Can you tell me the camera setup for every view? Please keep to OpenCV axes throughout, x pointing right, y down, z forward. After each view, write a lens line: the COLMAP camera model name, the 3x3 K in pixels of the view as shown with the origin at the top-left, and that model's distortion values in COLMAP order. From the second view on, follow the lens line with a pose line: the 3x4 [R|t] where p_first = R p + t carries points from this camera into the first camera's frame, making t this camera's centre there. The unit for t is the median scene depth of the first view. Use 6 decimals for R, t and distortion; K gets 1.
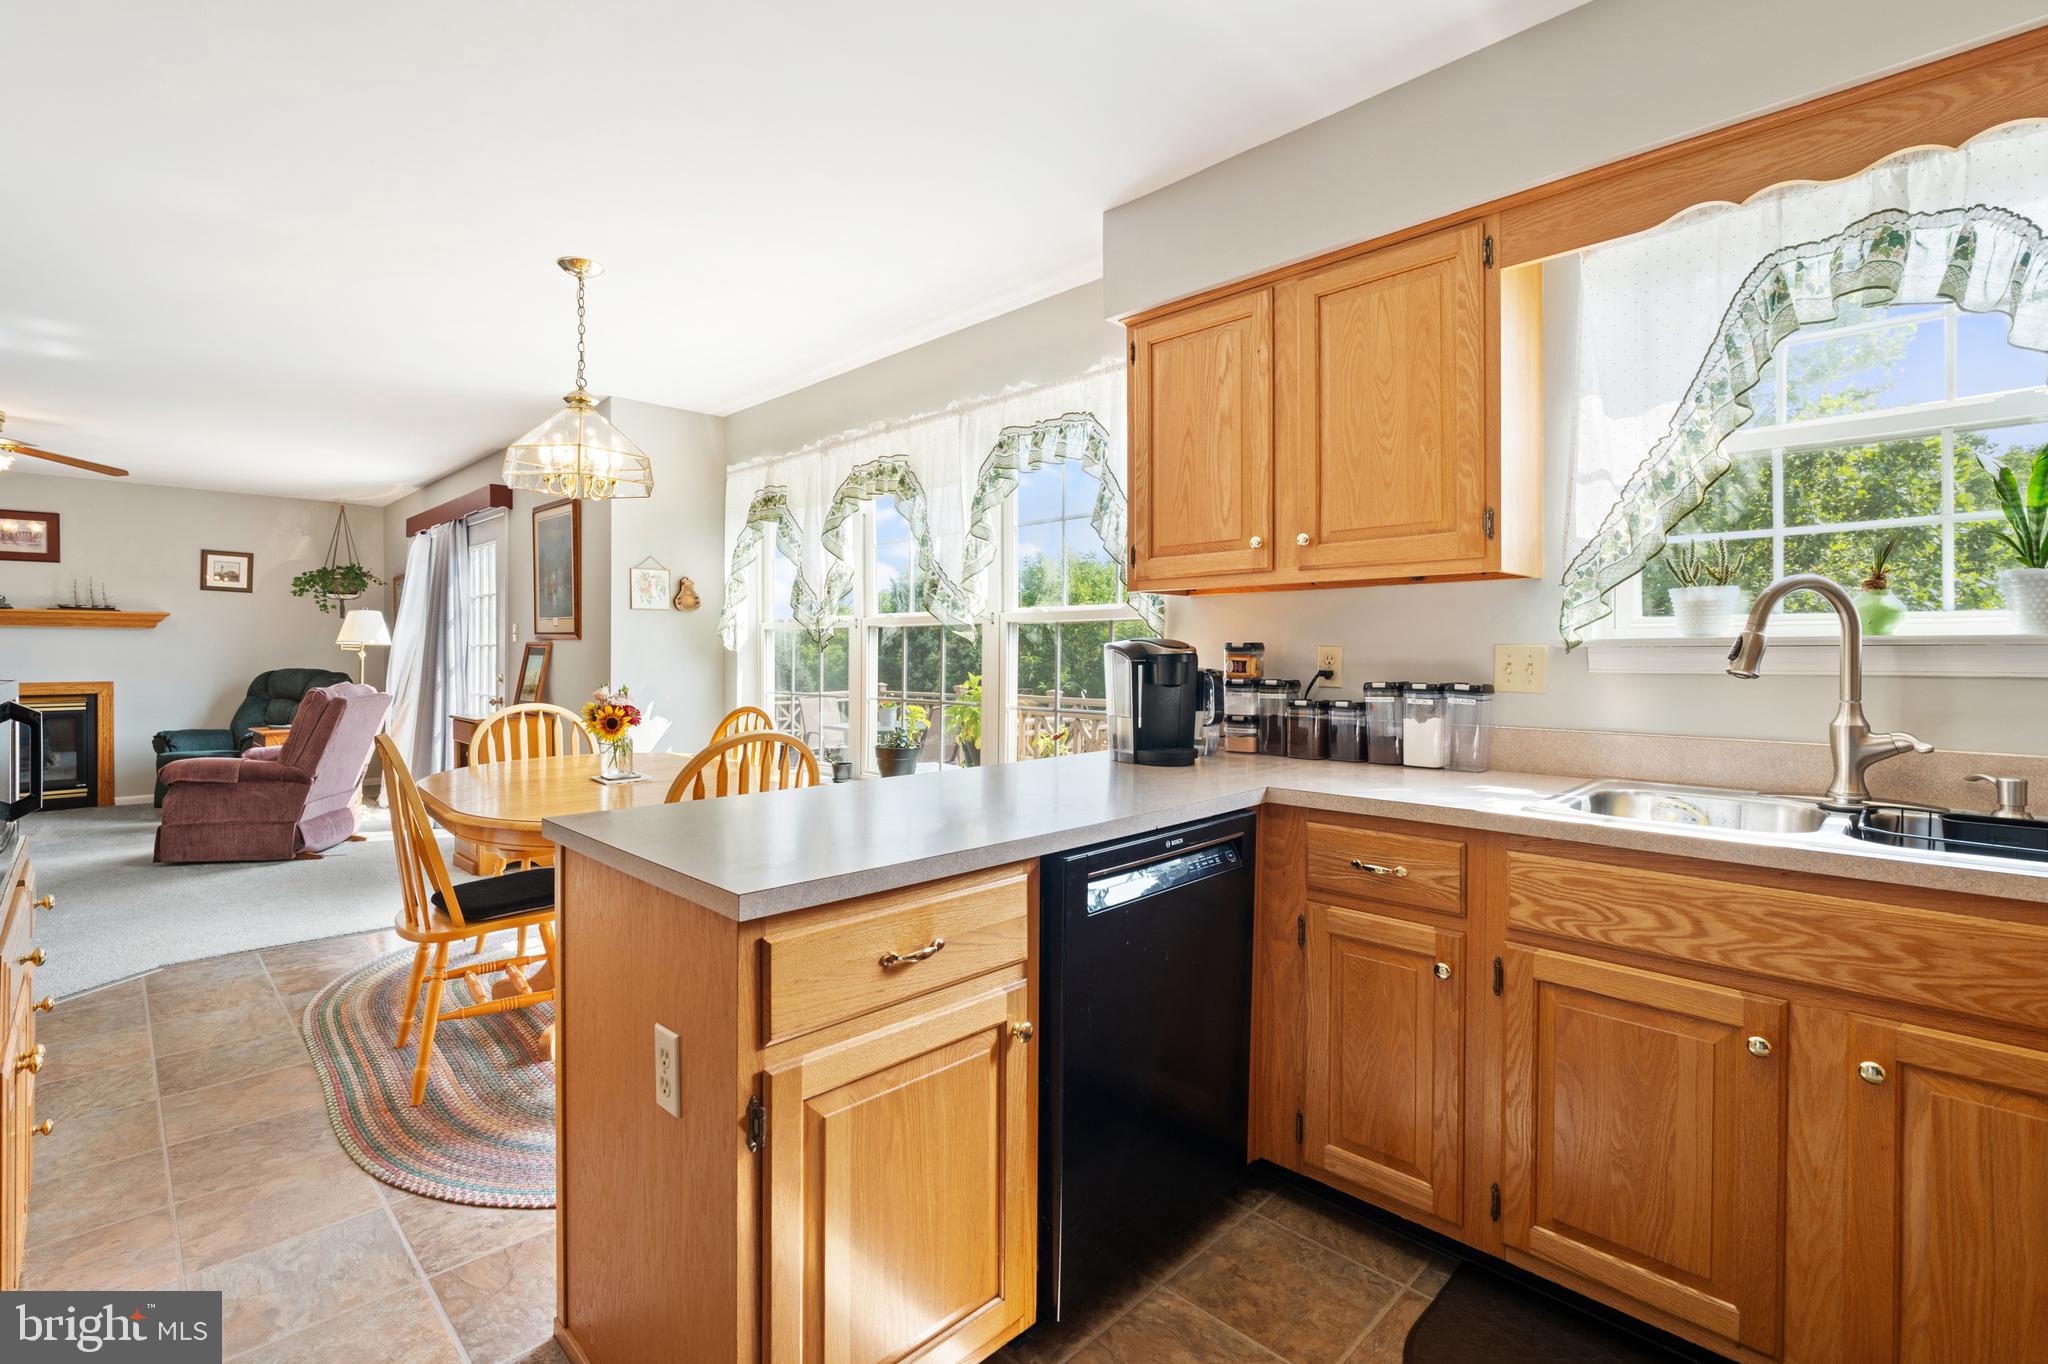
lens RADIAL K [[932.1, 0, 1015.3], [0, 932.1, 658.7], [0, 0, 1]] dist [-0.004245, 0.001757]
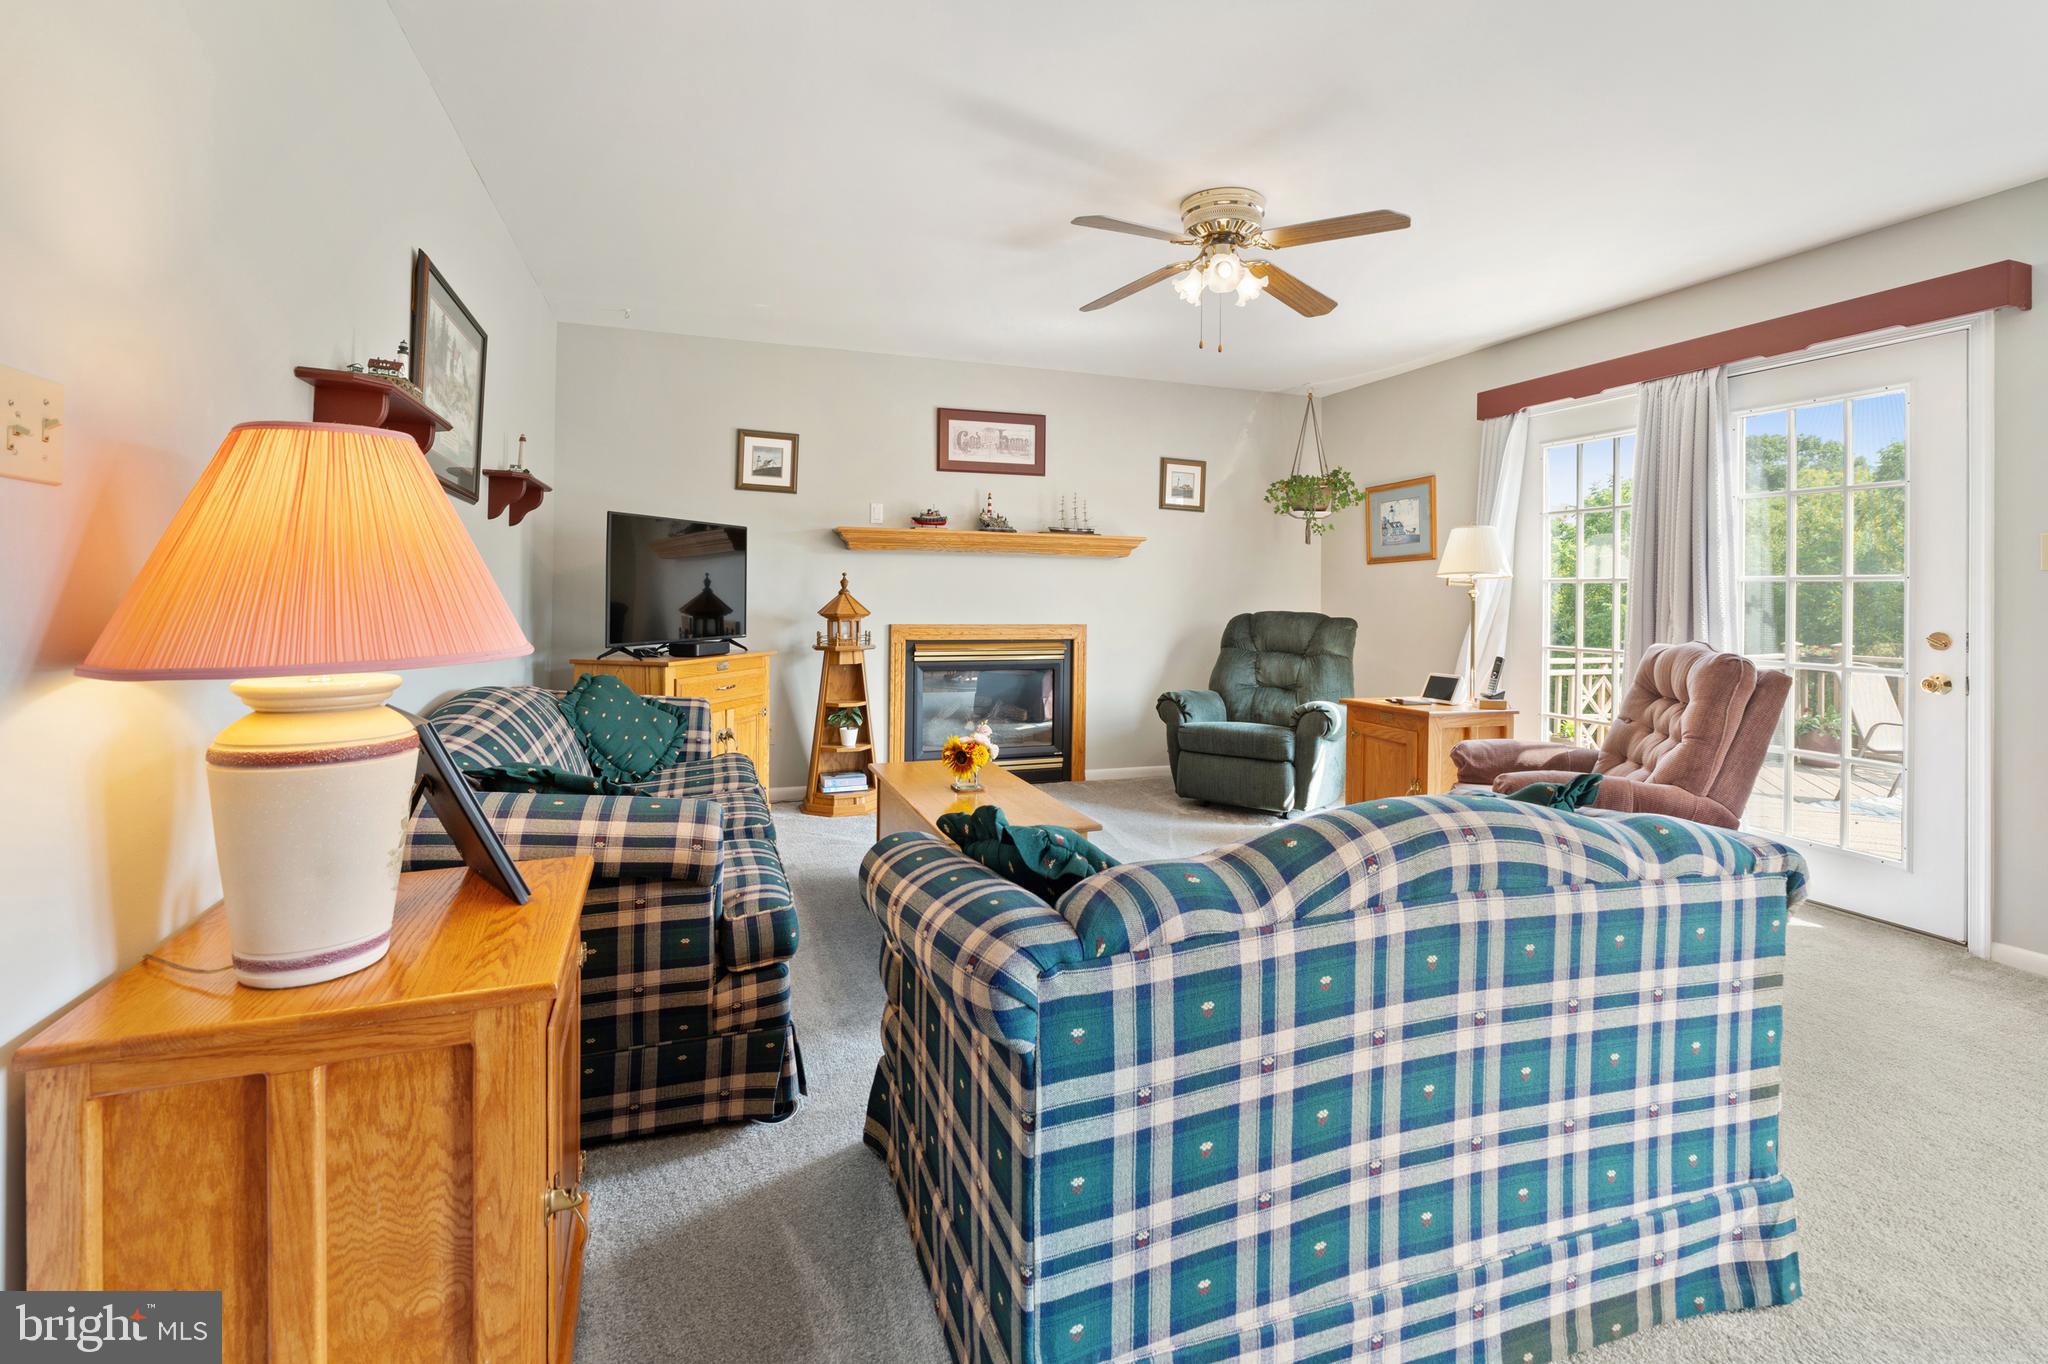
lens RADIAL K [[945.8, 0, 1004.3], [0, 945.8, 586.5], [0, 0, 1]] dist [-0.000343, 0.000103]
pose [[0.899285, 0.008902, -0.437273, -1.494699], [-0.014959, 0.999834, -0.010410, 0.003447], [0.437108, 0.015903, 0.899268, 0.529641]]
